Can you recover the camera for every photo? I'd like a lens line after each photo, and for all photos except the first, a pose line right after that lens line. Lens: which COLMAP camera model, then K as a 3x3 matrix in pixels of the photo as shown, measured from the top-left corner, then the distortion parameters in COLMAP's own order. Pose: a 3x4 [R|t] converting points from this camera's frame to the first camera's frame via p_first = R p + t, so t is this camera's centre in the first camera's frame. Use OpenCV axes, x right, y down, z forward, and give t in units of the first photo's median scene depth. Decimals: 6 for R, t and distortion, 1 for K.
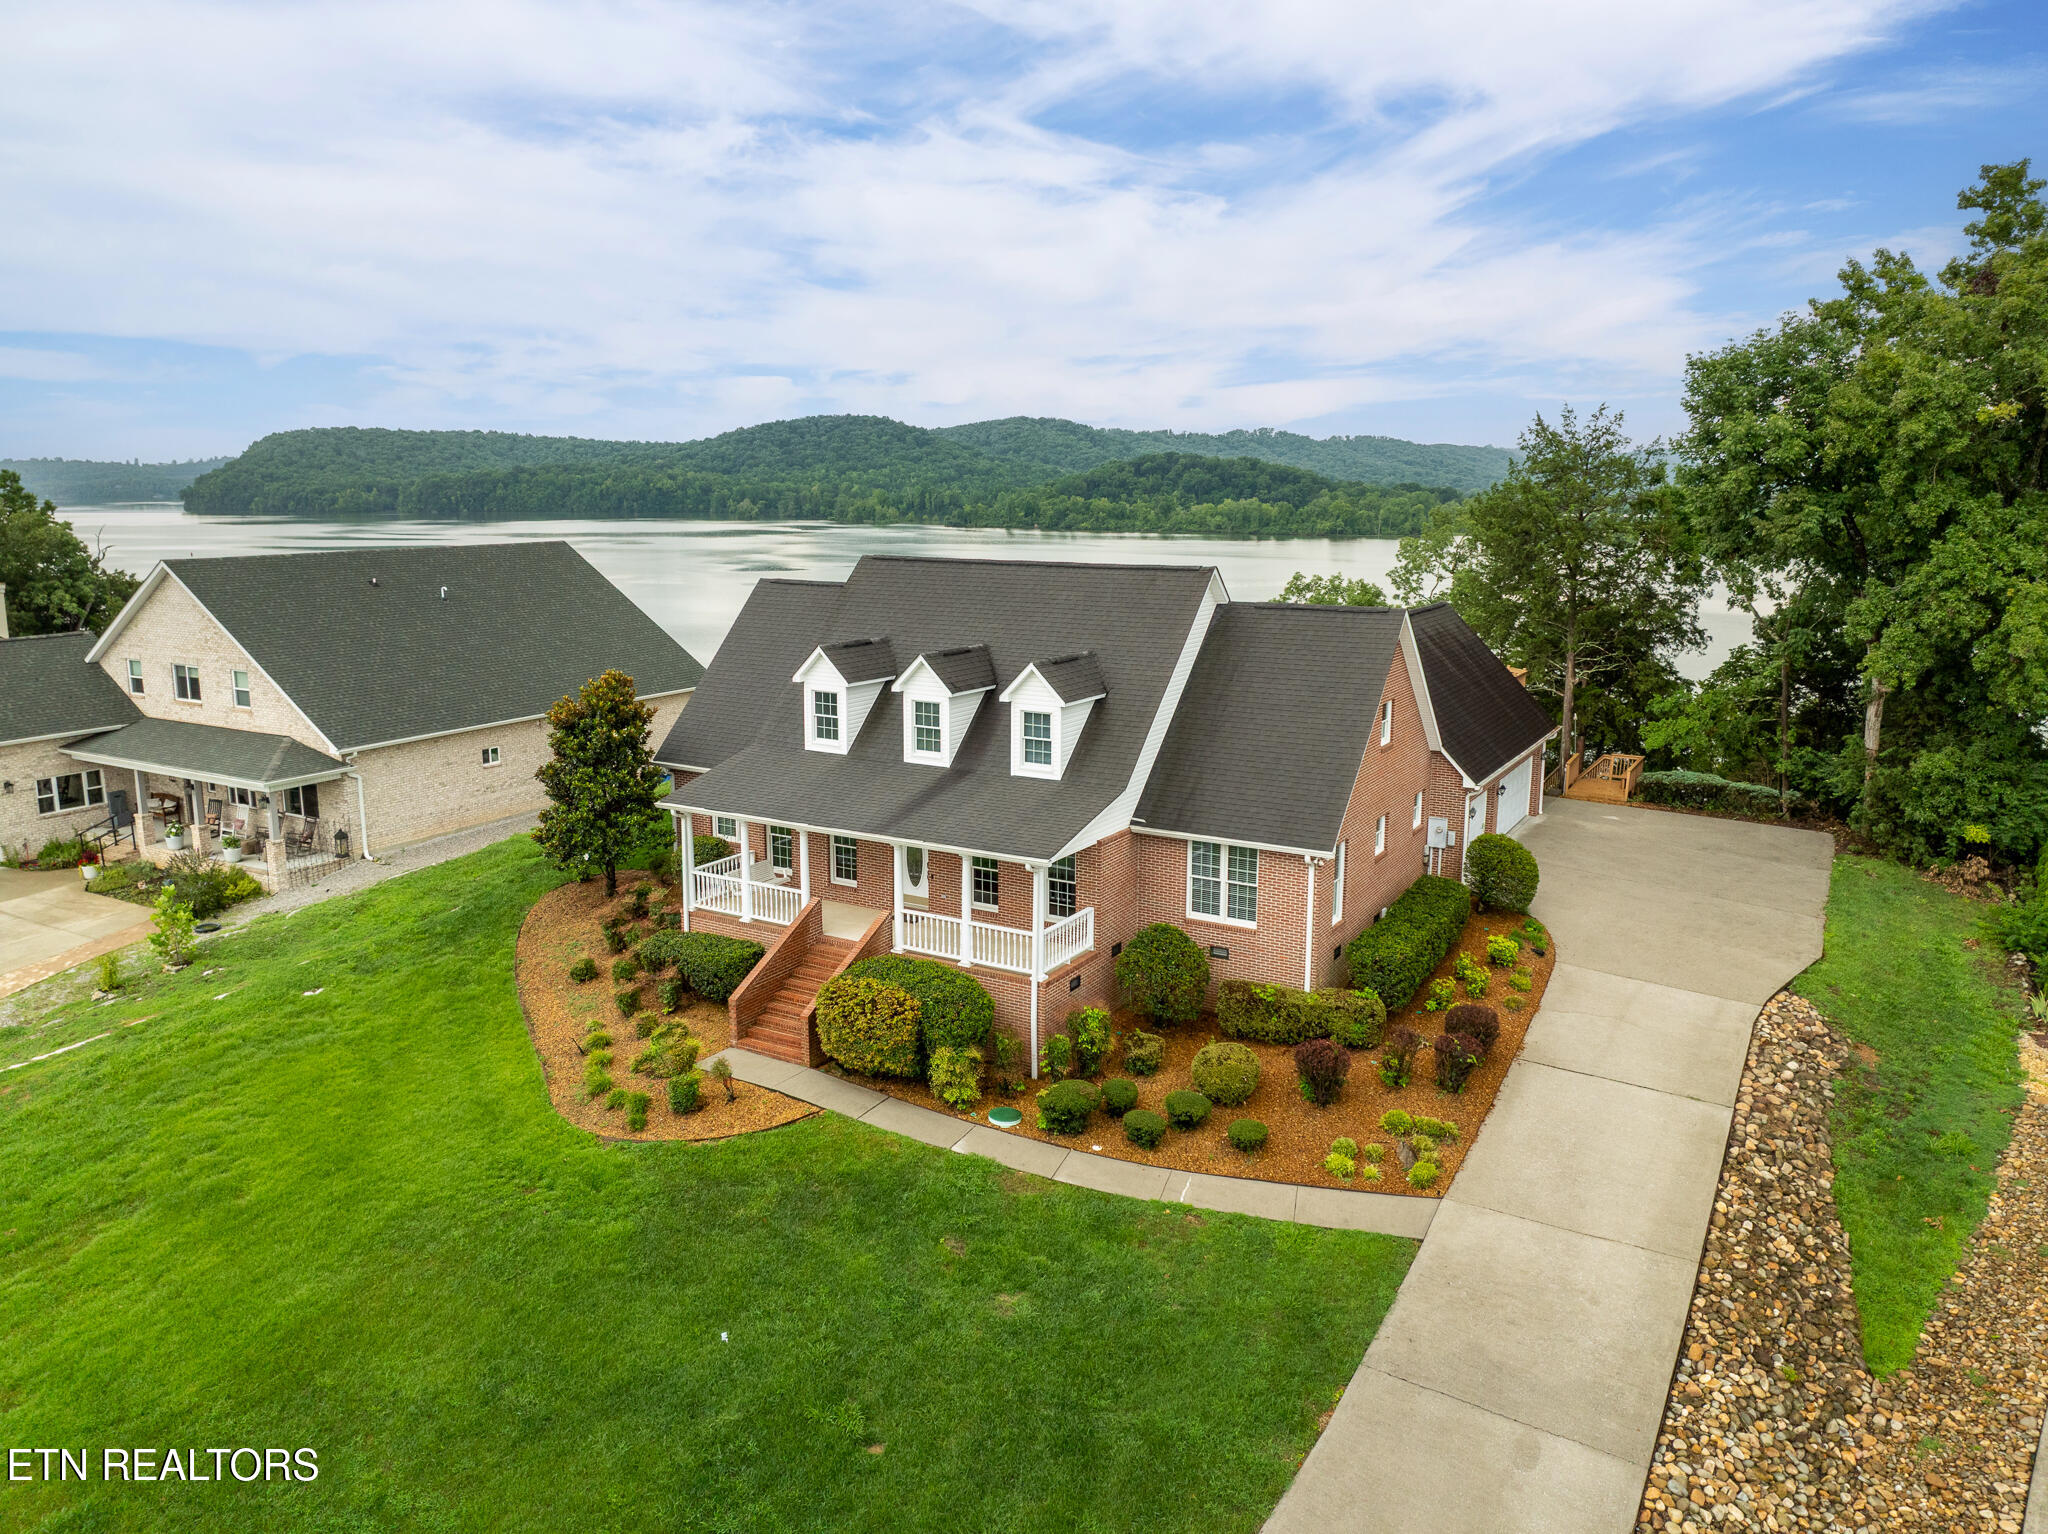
lens RADIAL K [[1438.4, 0, 1027.0], [0, 1438.4, 762.4], [0, 0, 1]] dist [-0.036706, 0.000374]
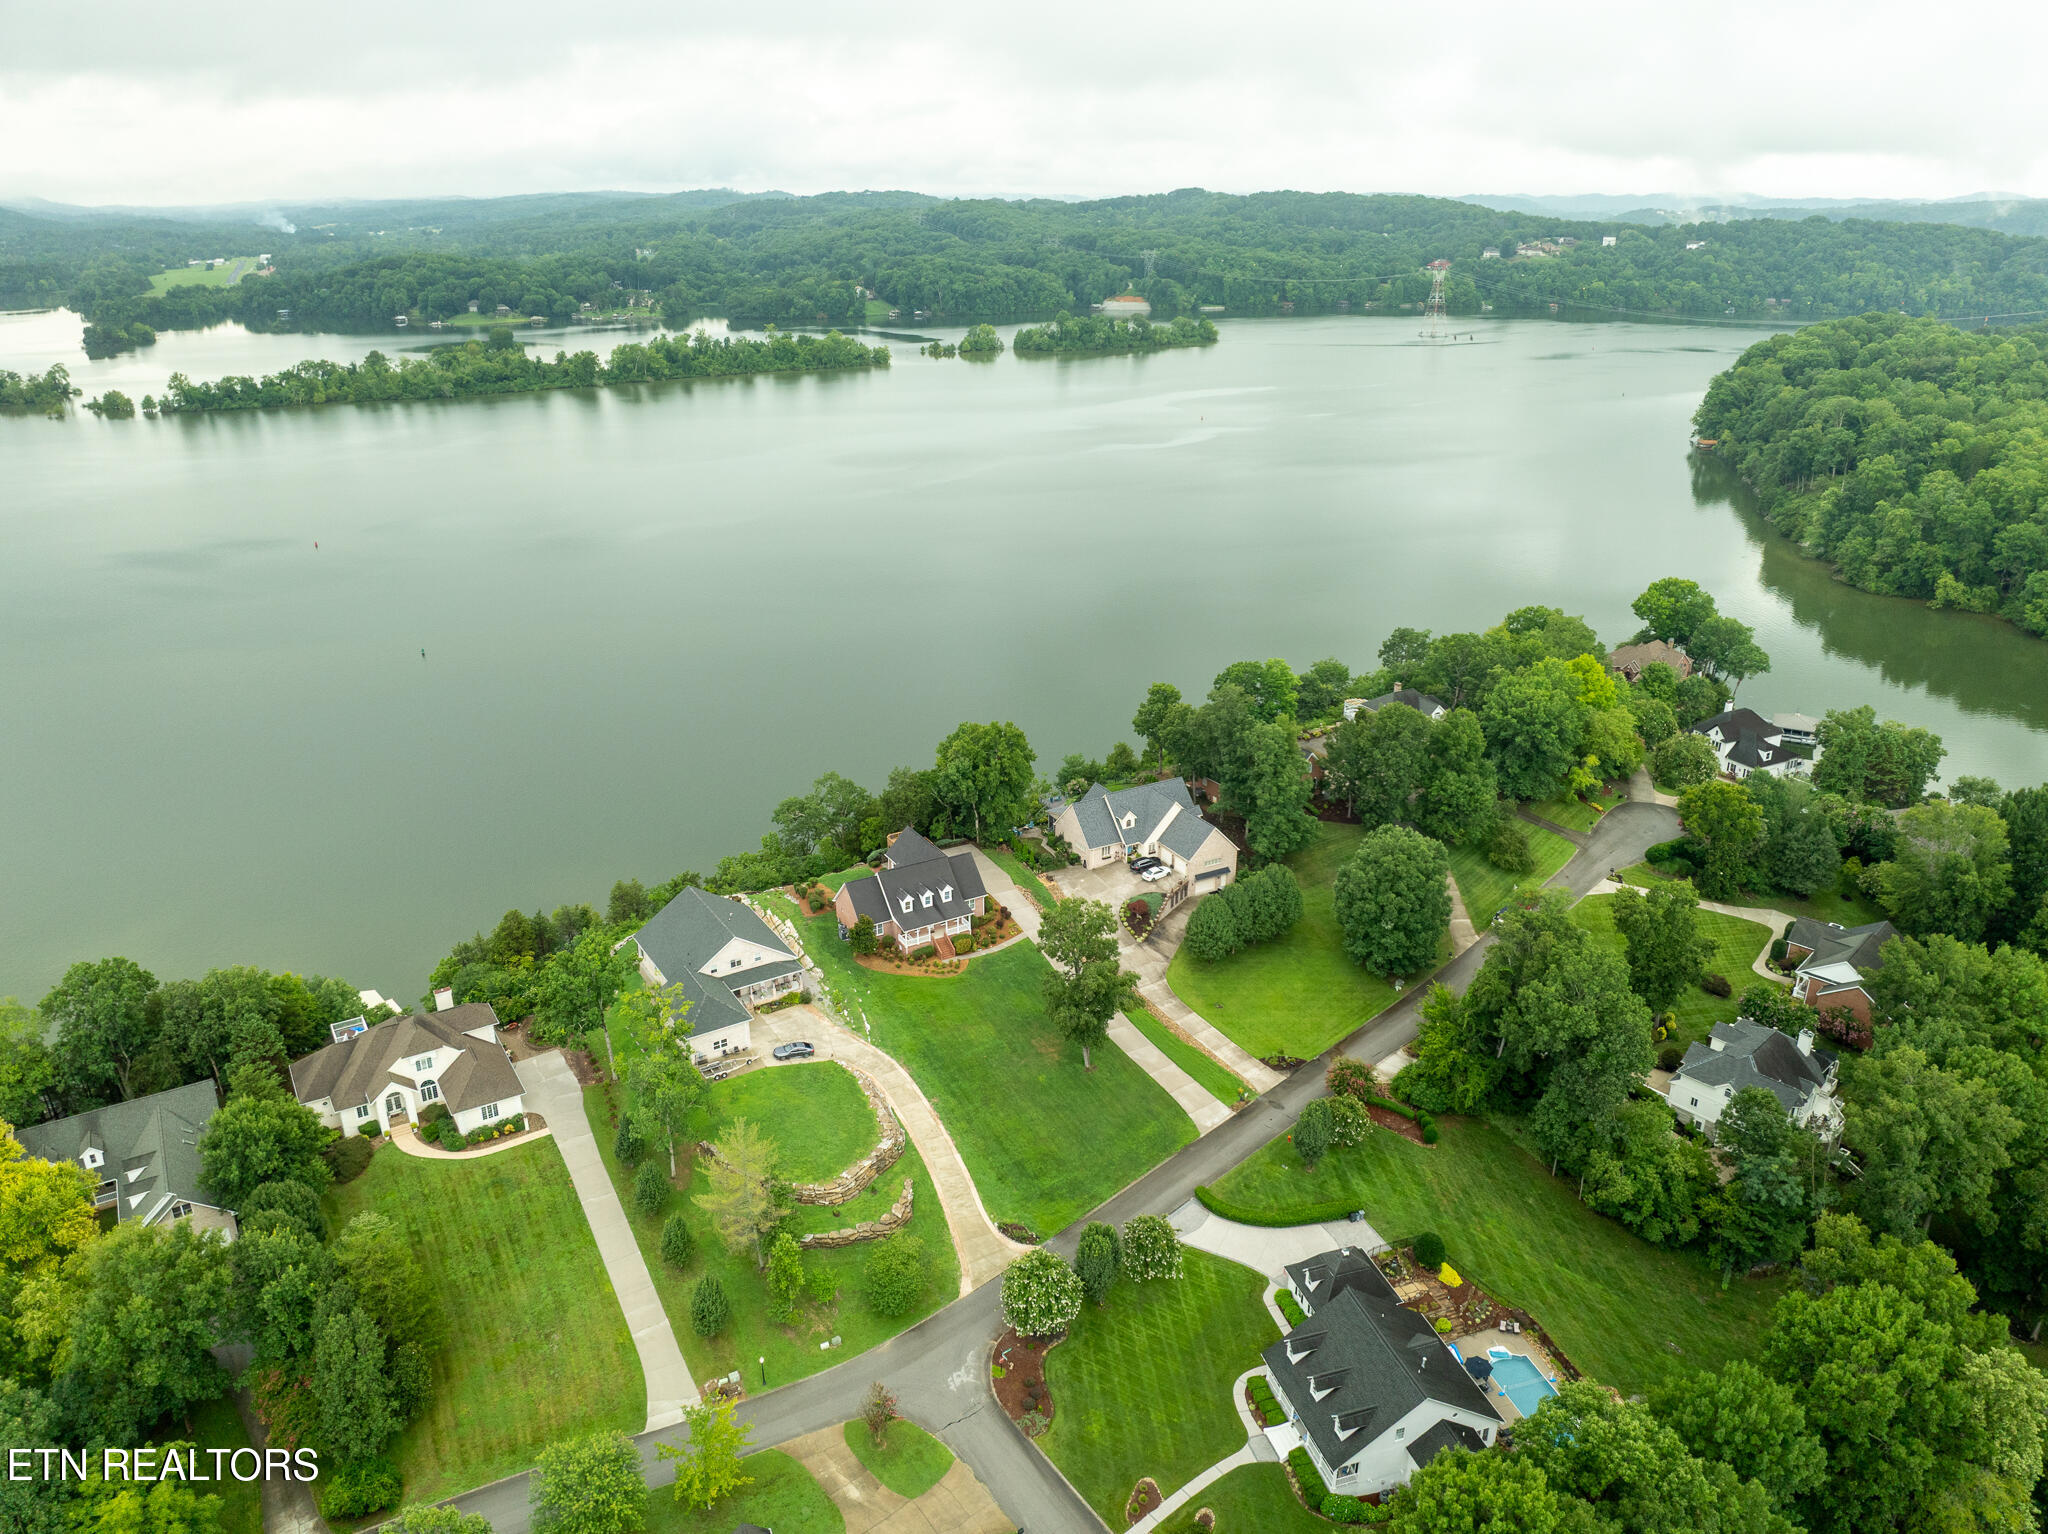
lens RADIAL K [[1439.1, 0, 1024.0], [0, 1439.1, 767.0], [0, 0, 1]] dist [-0.008035, -0.067996]
pose [[0.491891, -0.330641, 0.805432, -4.710699], [0.168643, 0.943748, 0.284428, -2.282558], [-0.854168, -0.004077, 0.519981, -2.536553]]
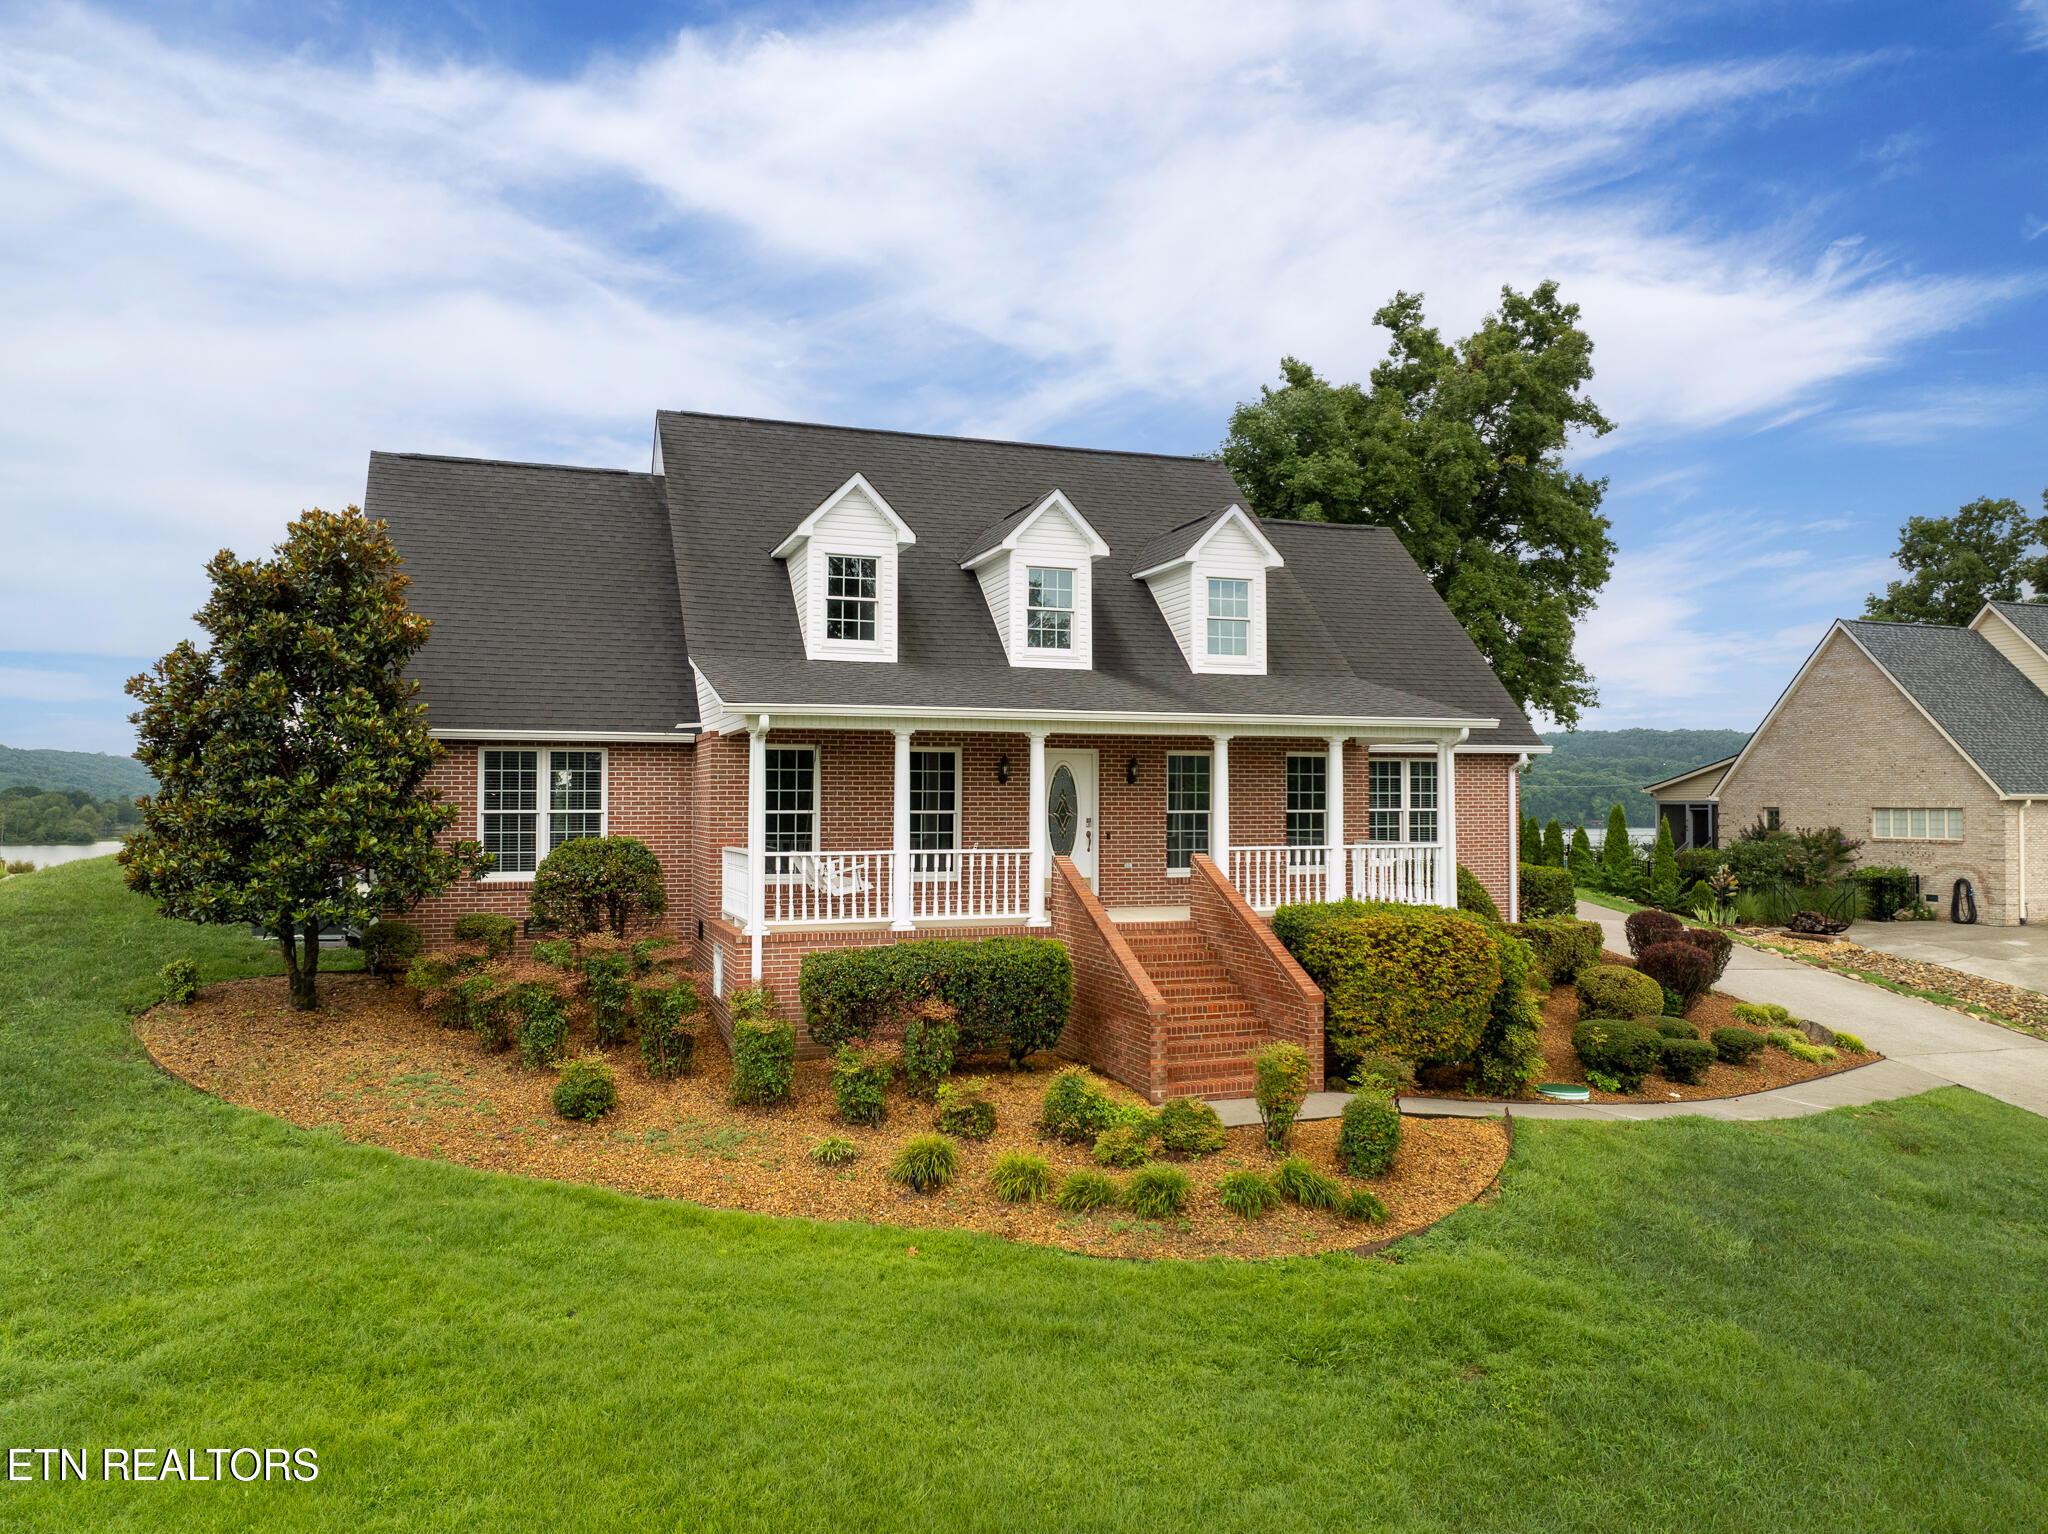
lens RADIAL K [[1453.5, 0, 1032.5], [0, 1453.5, 768.8], [0, 0, 1]] dist [-0.040712, 0.002472]
pose [[0.634183, 0.015136, 0.773035, -0.607565], [0.146778, 0.979271, -0.139589, 0.142030], [-0.759123, 0.201989, 0.618815, 0.666292]]
